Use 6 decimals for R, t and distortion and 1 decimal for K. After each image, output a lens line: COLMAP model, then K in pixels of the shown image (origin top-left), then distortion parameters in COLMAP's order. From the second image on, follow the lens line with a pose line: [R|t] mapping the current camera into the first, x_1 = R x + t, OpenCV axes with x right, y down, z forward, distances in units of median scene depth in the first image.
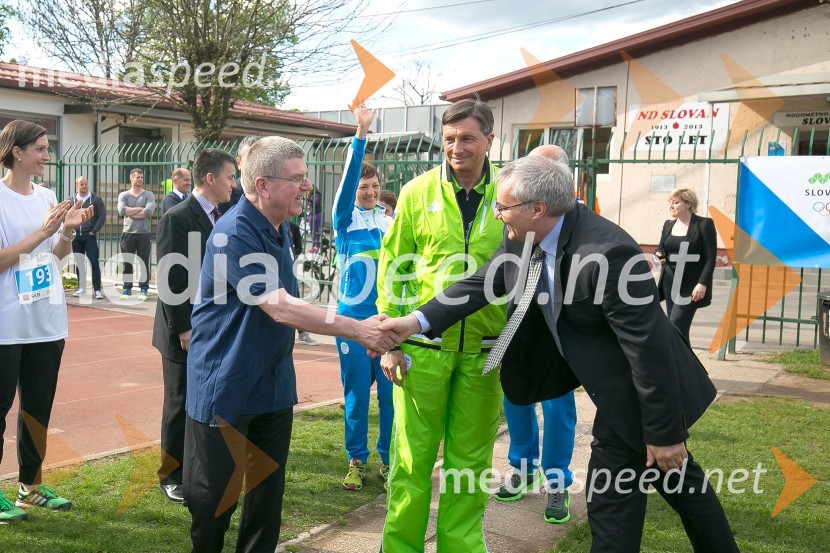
lens RADIAL K [[966.3, 0, 415.0], [0, 966.3, 276.5], [0, 0, 1]] dist [0.006516, 0.015776]
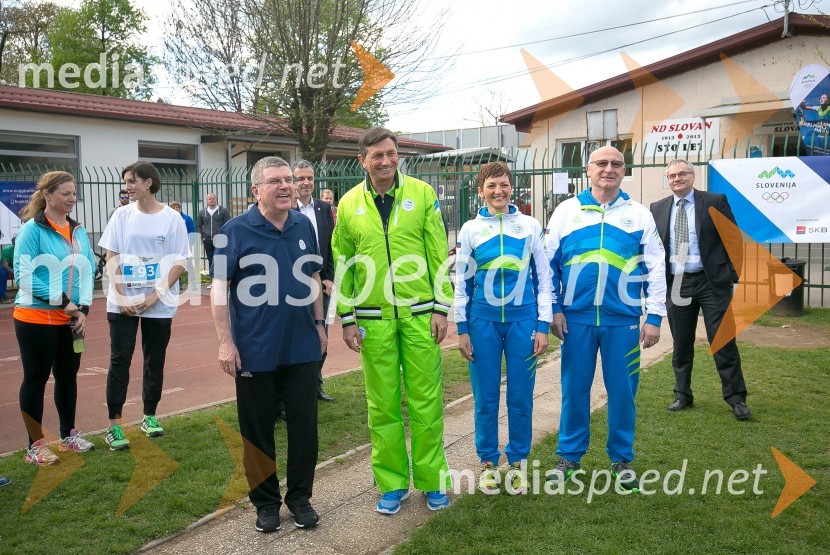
lens RADIAL K [[676.5, 0, 415.0], [0, 676.5, 277.5], [0, 0, 1]] dist [0.001740, 0.000986]
pose [[0.998354, -0.041885, 0.039190, -0.124325], [0.040718, 0.998717, 0.030121, -0.010244], [-0.040402, -0.028475, 0.998778, 0.112071]]
